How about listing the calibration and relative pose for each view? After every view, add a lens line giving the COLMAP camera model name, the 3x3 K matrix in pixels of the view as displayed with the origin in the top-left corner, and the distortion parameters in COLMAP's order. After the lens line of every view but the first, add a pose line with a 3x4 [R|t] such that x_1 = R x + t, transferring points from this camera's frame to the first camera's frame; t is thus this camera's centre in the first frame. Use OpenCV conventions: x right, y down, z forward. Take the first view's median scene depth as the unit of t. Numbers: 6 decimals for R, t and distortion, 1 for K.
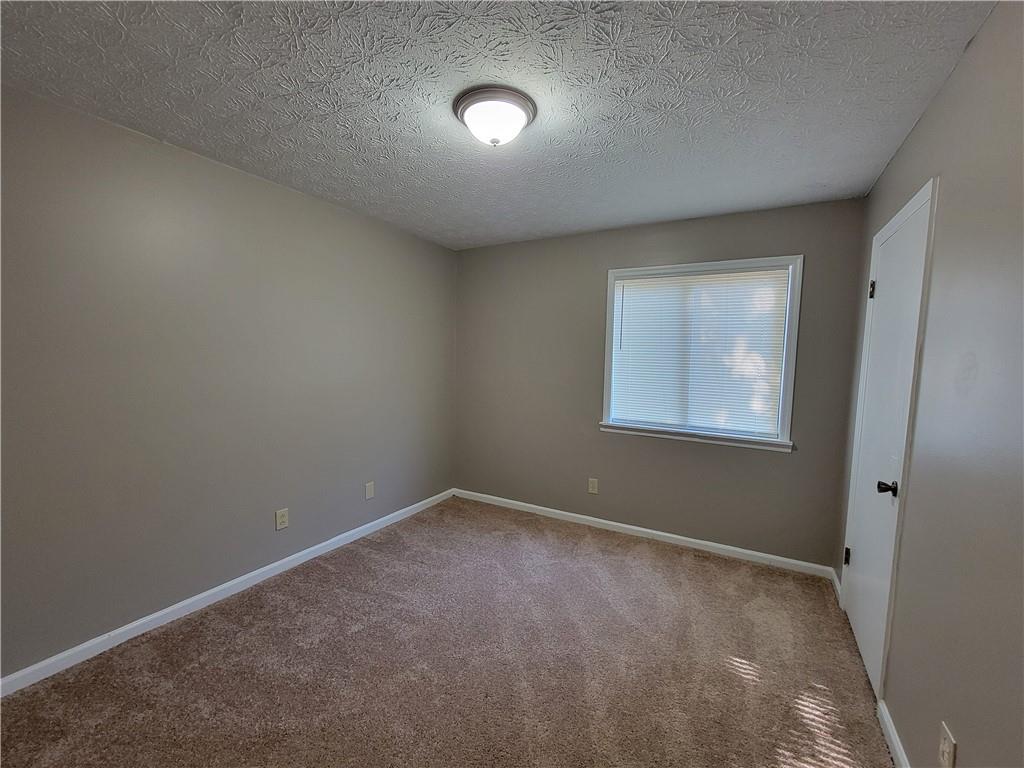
lens RADIAL K [[418.2, 0, 512.8], [0, 418.2, 391.9], [0, 0, 1]] dist [-0.002232, -0.000055]
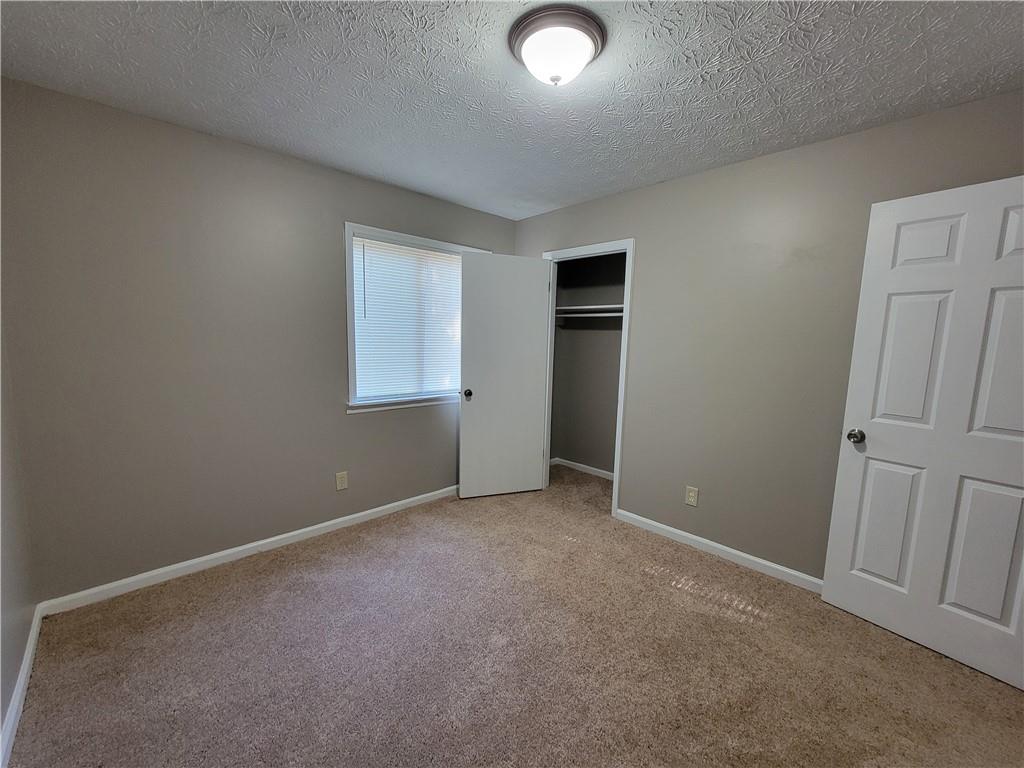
lens RADIAL K [[418.2, 0, 512.8], [0, 418.2, 391.9], [0, 0, 1]] dist [-0.002232, -0.000055]
pose [[0.279159, -0.130082, 0.951393, -0.519682], [0.071635, 0.990842, 0.114456, -0.025017], [-0.957569, 0.036202, 0.285921, 0.450441]]
